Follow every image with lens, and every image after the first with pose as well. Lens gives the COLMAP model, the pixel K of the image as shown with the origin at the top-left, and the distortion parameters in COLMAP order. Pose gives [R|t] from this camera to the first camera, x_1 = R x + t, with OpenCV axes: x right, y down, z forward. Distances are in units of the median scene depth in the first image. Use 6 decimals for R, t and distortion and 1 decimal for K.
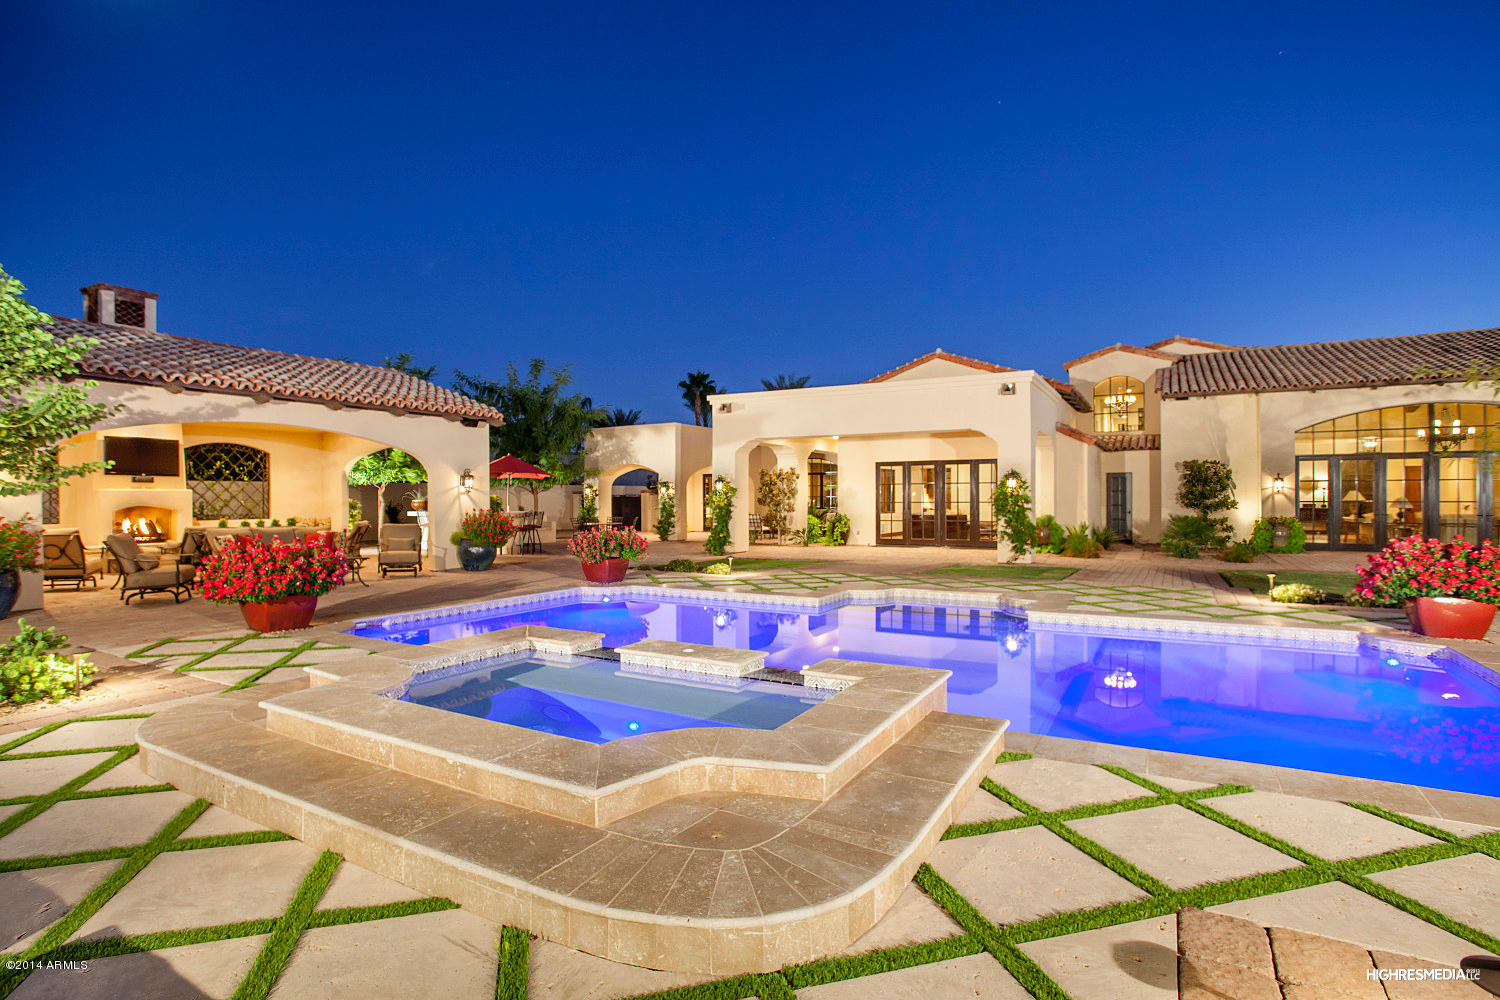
lens RADIAL K [[763.9, 0, 754.8], [0, 763.9, 507.4], [0, 0, 1]] dist [-0.035690, 0.001182]
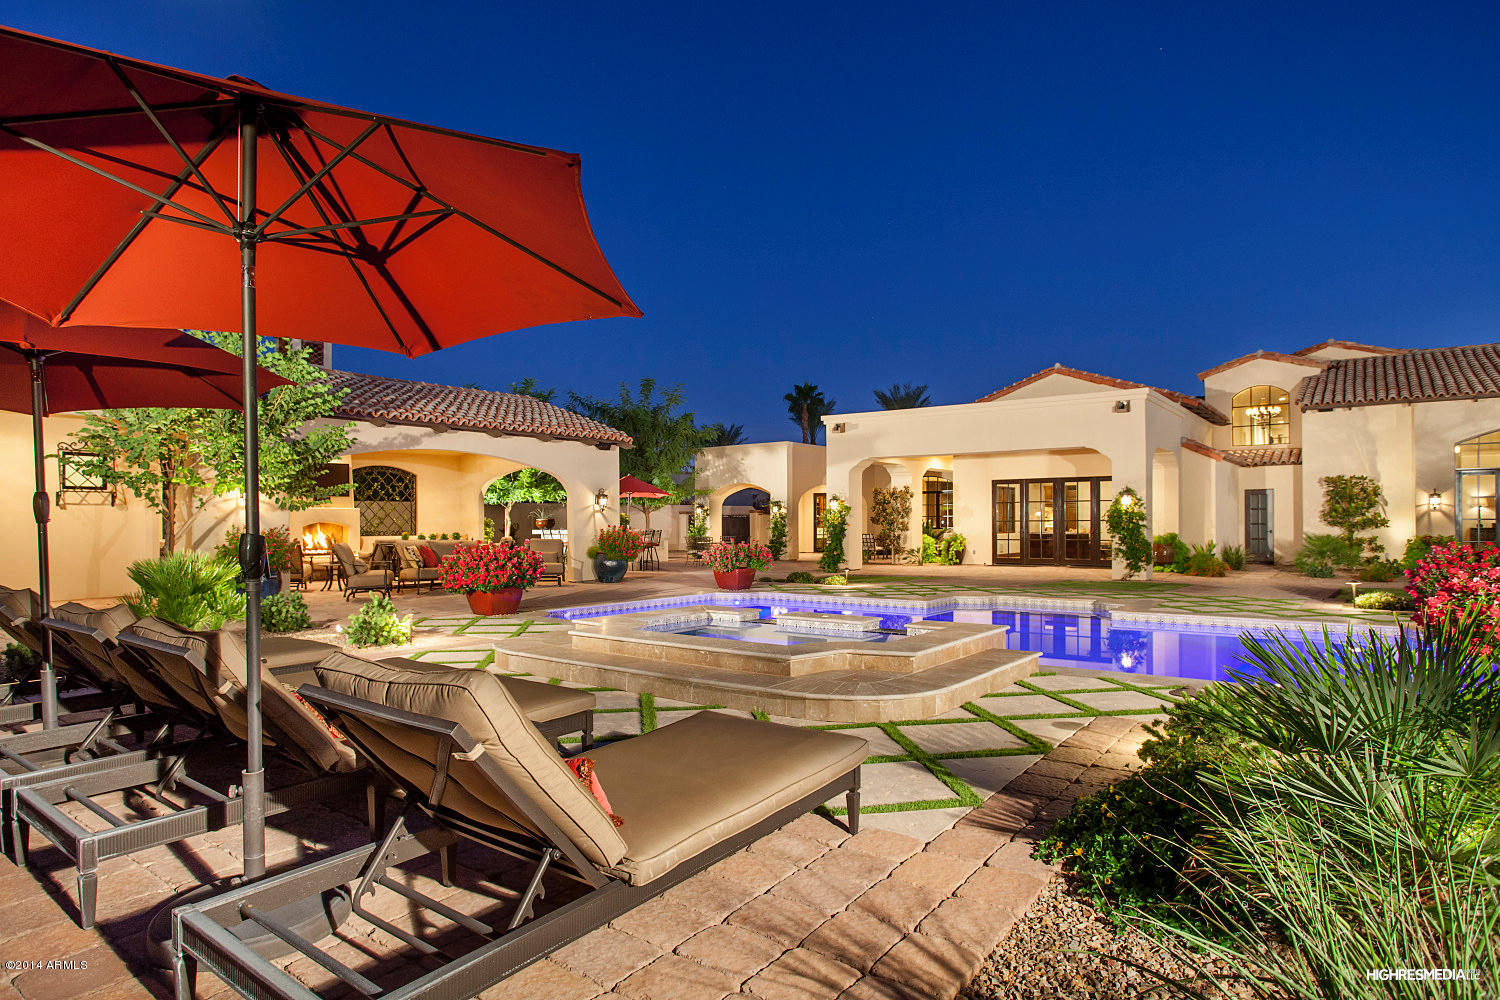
lens RADIAL K [[829.7, 0, 756.5], [0, 829.7, 503.3], [0, 0, 1]] dist [-0.037633, 0.000339]
pose [[0.991253, -0.002840, -0.131944, -0.001848], [-0.001339, 0.999501, -0.031572, 0.005085], [0.131968, 0.031472, 0.990754, -0.103013]]
